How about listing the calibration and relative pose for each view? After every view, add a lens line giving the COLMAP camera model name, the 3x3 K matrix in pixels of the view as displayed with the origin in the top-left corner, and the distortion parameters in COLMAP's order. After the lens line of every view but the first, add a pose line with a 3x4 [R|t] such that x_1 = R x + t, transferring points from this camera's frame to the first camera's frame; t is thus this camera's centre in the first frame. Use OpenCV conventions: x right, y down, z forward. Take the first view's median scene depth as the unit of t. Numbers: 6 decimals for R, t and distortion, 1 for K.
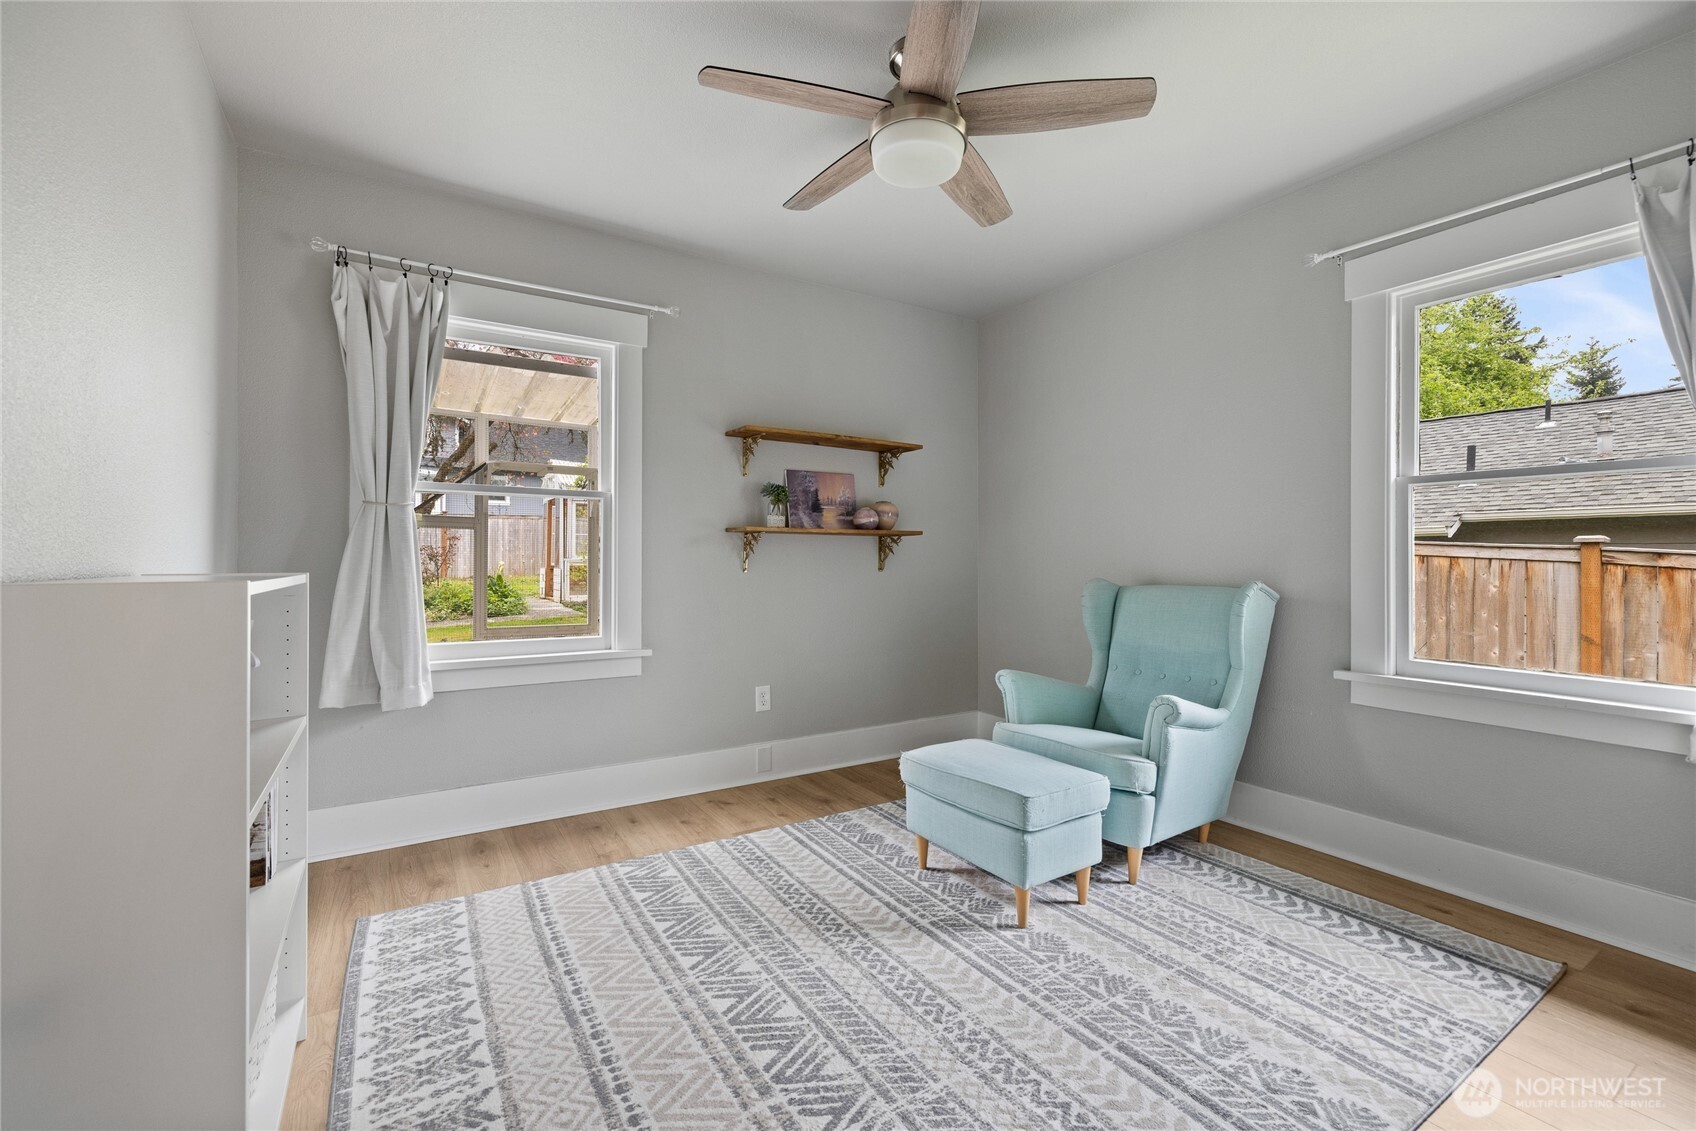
lens RADIAL K [[717.9, 0, 850.5], [0, 717.9, 560.1], [0, 0, 1]] dist [-0.000126, 0.000064]
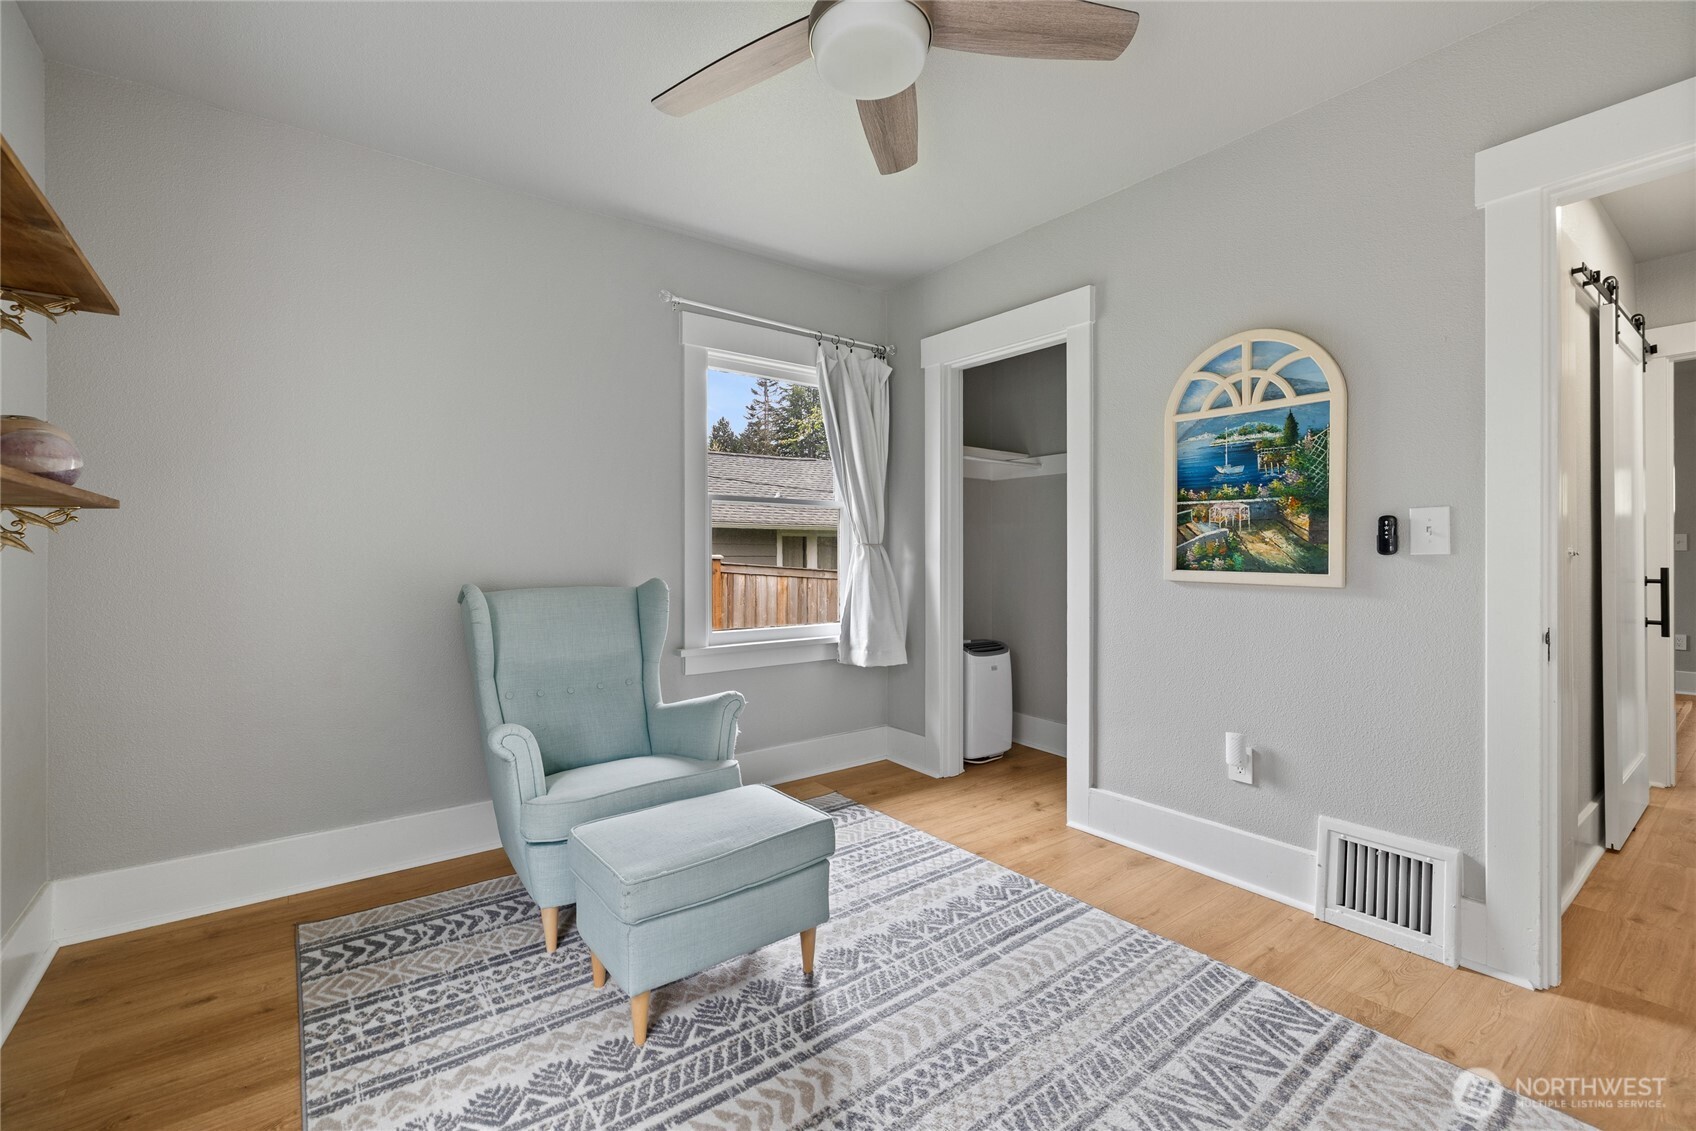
lens RADIAL K [[717.9, 0, 826.8], [0, 717.9, 541.4], [0, 0, 1]] dist [-0.000126, 0.000064]
pose [[-0.070202, 0.017686, 0.997376, -0.653044], [0.005838, 0.999833, -0.017319, -0.003679], [-0.997516, 0.004607, -0.070294, 1.032677]]
